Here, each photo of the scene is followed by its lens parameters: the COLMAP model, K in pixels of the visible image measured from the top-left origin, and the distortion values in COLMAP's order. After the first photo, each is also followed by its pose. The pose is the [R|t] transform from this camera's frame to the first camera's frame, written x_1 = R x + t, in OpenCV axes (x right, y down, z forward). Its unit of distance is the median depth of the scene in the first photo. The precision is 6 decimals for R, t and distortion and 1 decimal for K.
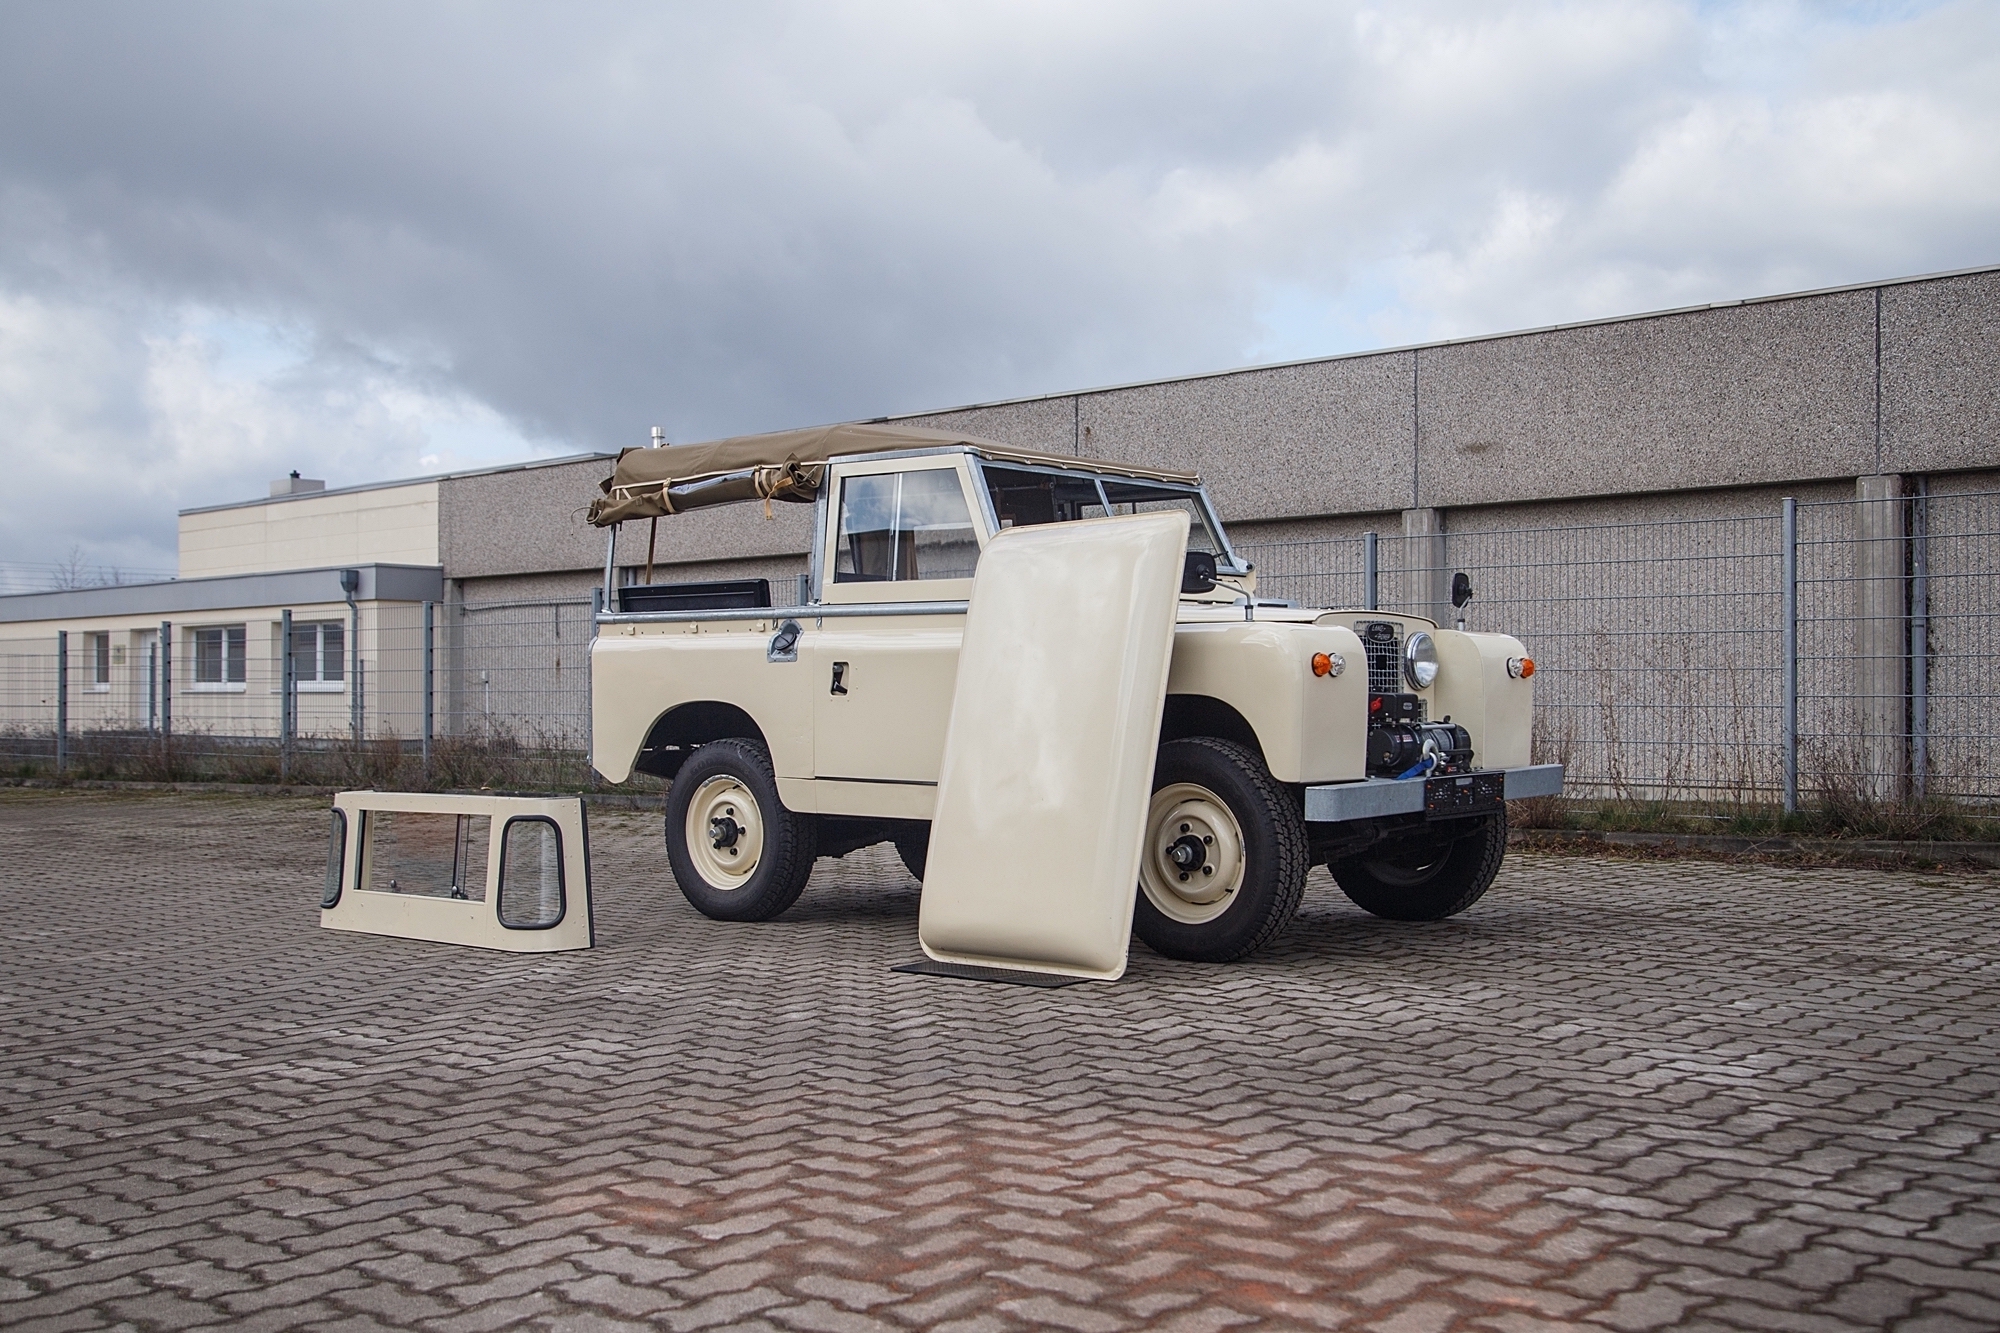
lens RADIAL K [[2197.0, 0, 948.7], [0, 2197.0, 674.3], [0, 0, 1]] dist [0.054145, 0.000000]
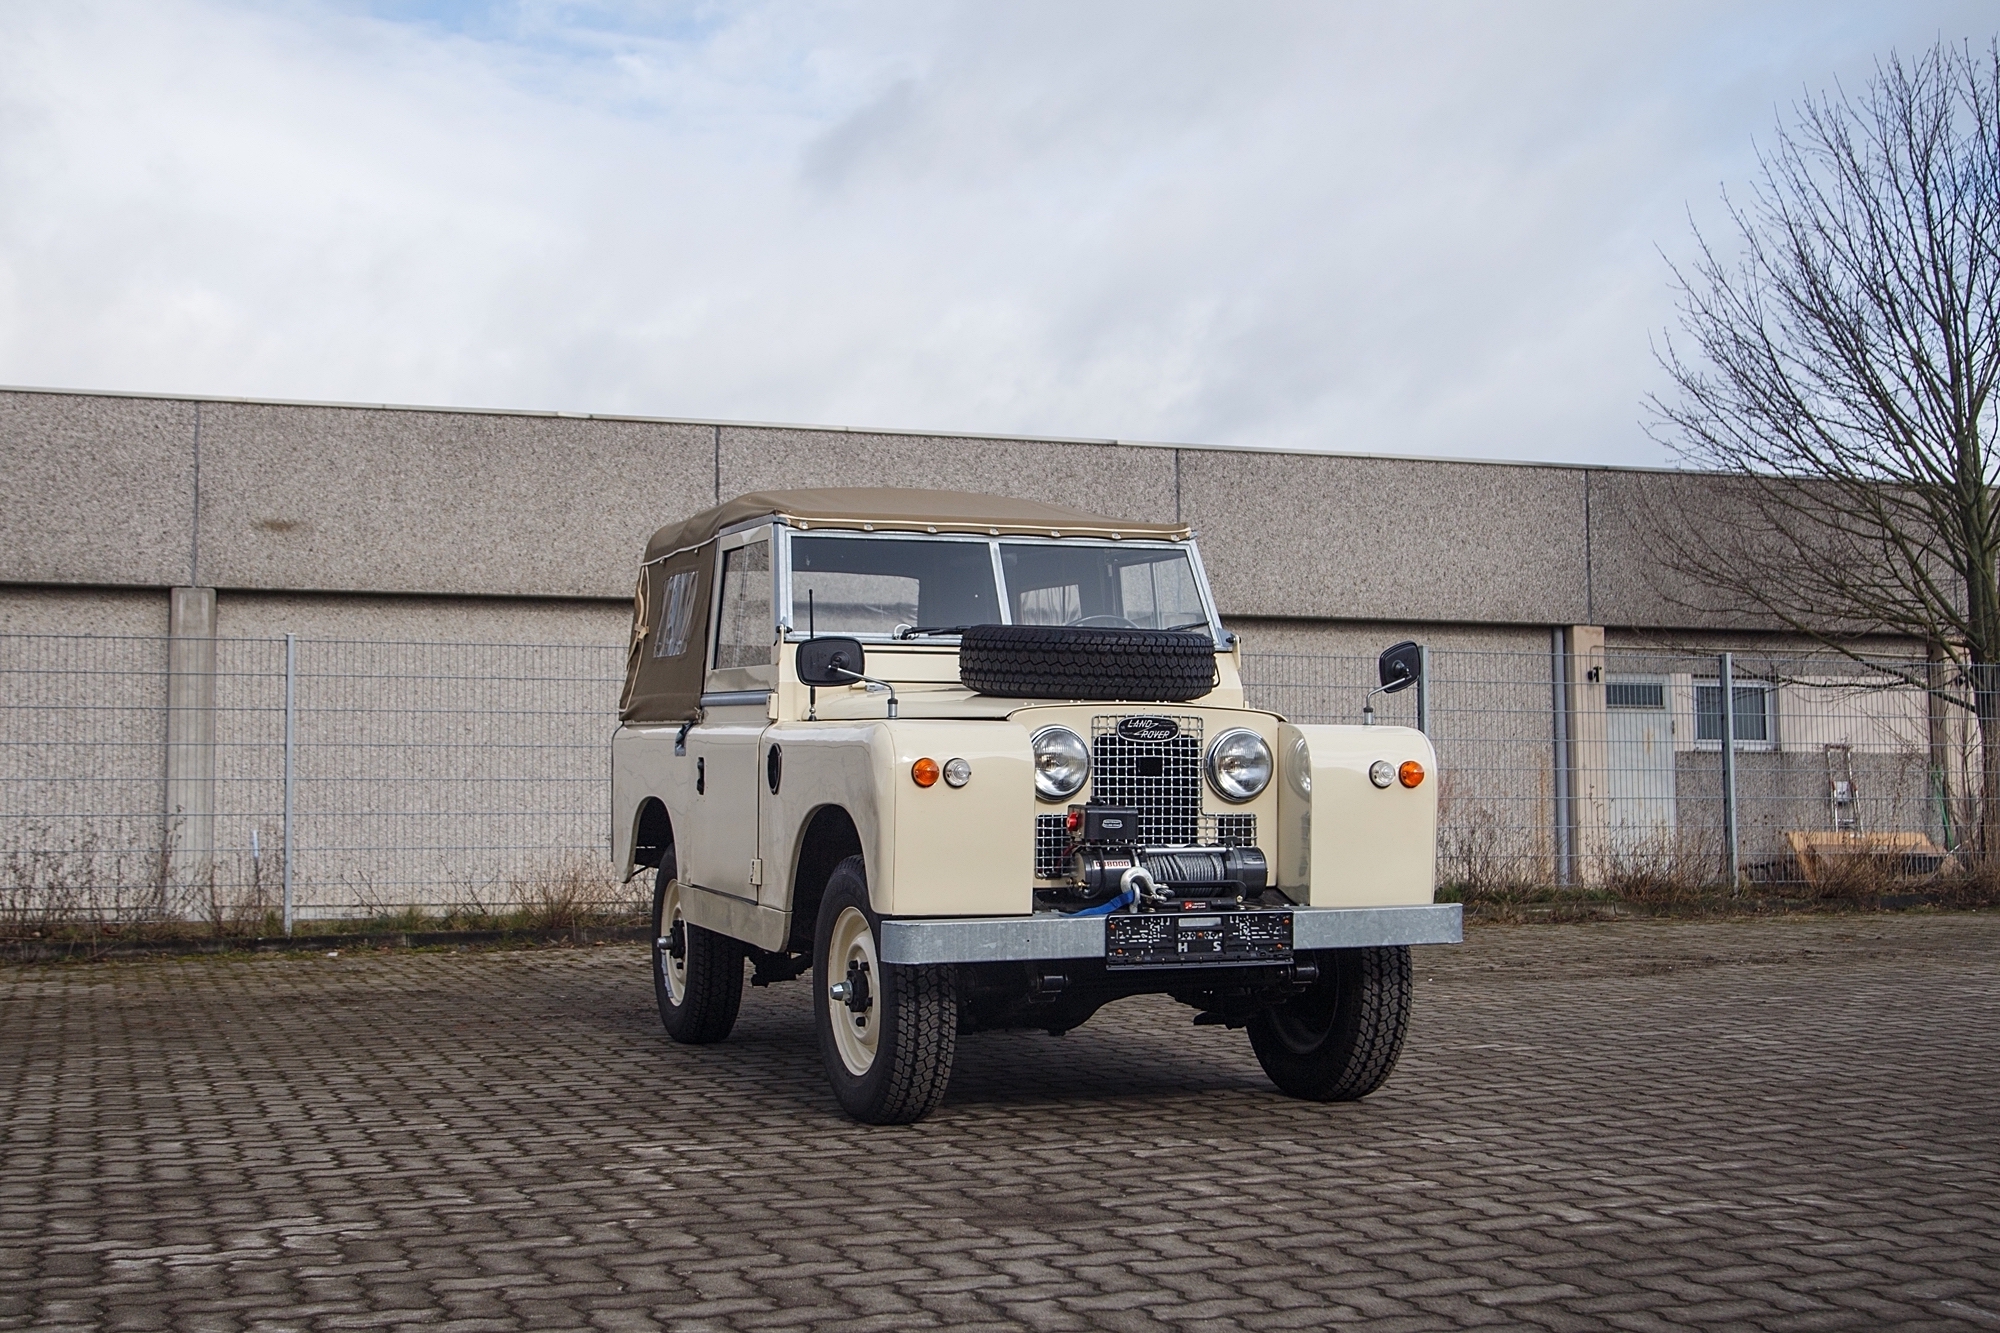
lens RADIAL K [[2197.0, 0, 1003.0], [0, 2197.0, 708.3], [0, 0, 1]] dist [0.054145, 0.000000]
pose [[0.511170, 0.042040, 0.858451, -0.404450], [-0.009756, 0.999023, -0.043114, 0.008747], [-0.859425, 0.013664, 0.511080, 0.306178]]
